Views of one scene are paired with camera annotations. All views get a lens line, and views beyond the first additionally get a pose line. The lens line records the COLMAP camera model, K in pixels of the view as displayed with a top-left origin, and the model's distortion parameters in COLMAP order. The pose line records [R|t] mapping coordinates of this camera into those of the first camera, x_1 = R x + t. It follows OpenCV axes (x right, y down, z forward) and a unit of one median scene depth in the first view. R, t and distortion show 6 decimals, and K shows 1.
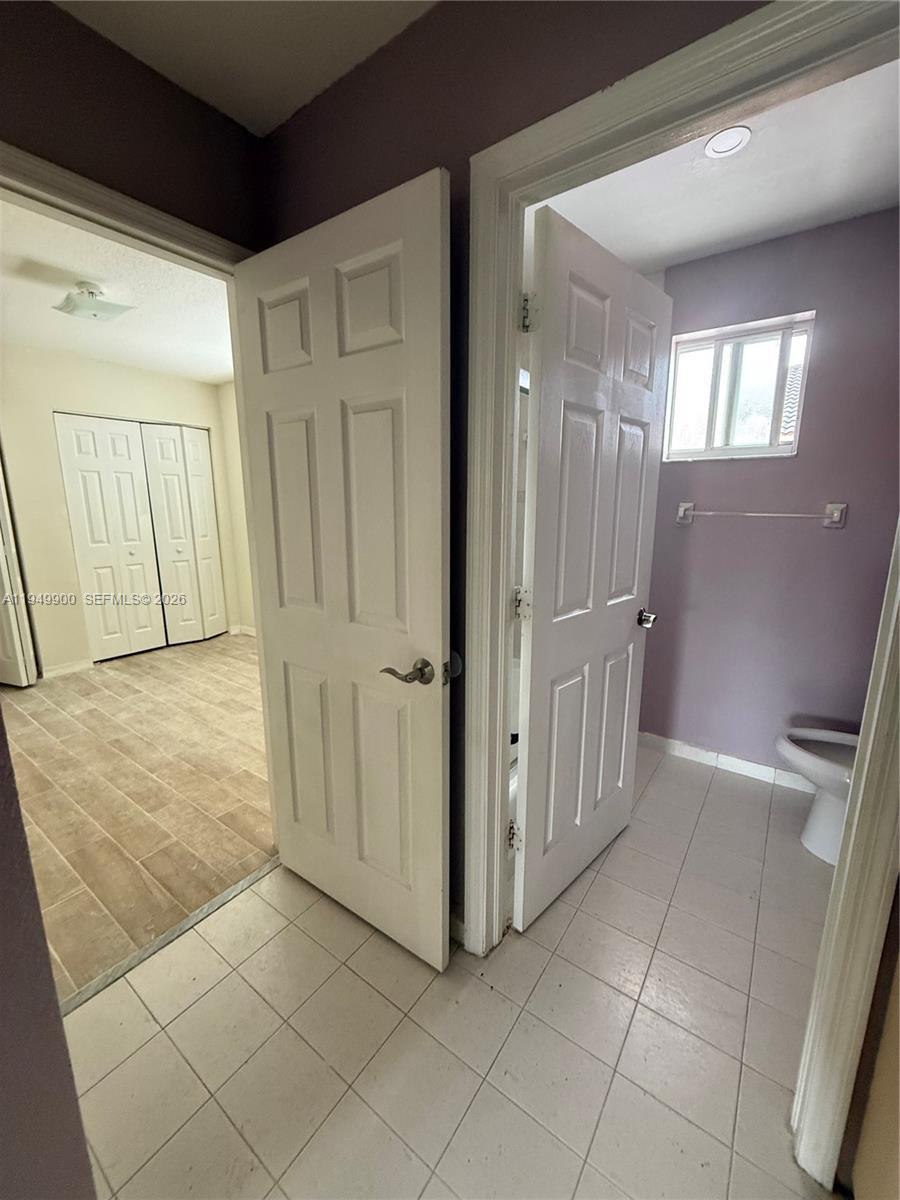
lens RADIAL K [[478.7, 0, 451.6], [0, 478.7, 597.1], [0, 0, 1]] dist [-0.000273, 0.000099]
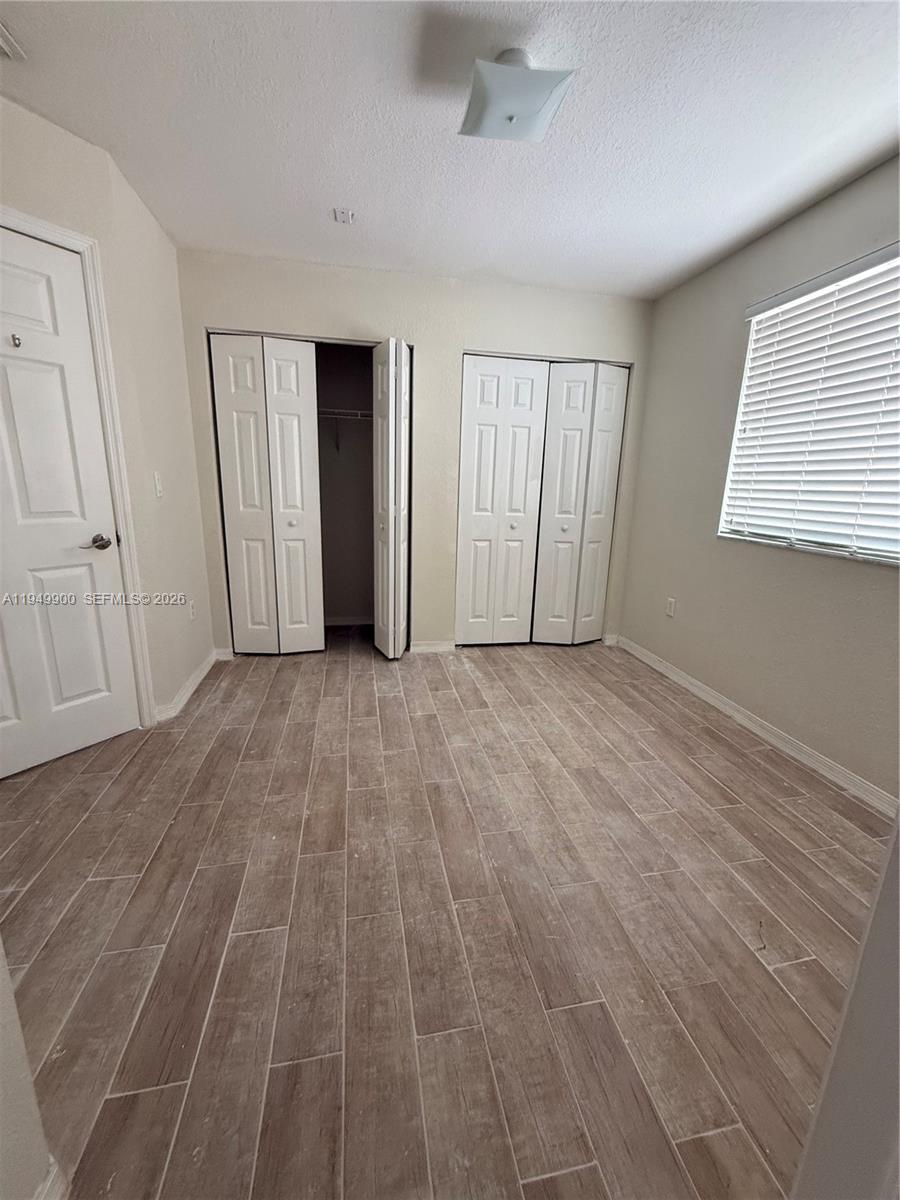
lens RADIAL K [[478.7, 0, 452.3], [0, 478.7, 597.1], [0, 0, 1]] dist [-0.000273, 0.000099]
pose [[0.732022, 0.179385, -0.657240, -0.195572], [-0.162687, 0.982830, 0.087054, -0.029117], [0.661572, 0.043199, 0.748637, 0.344880]]
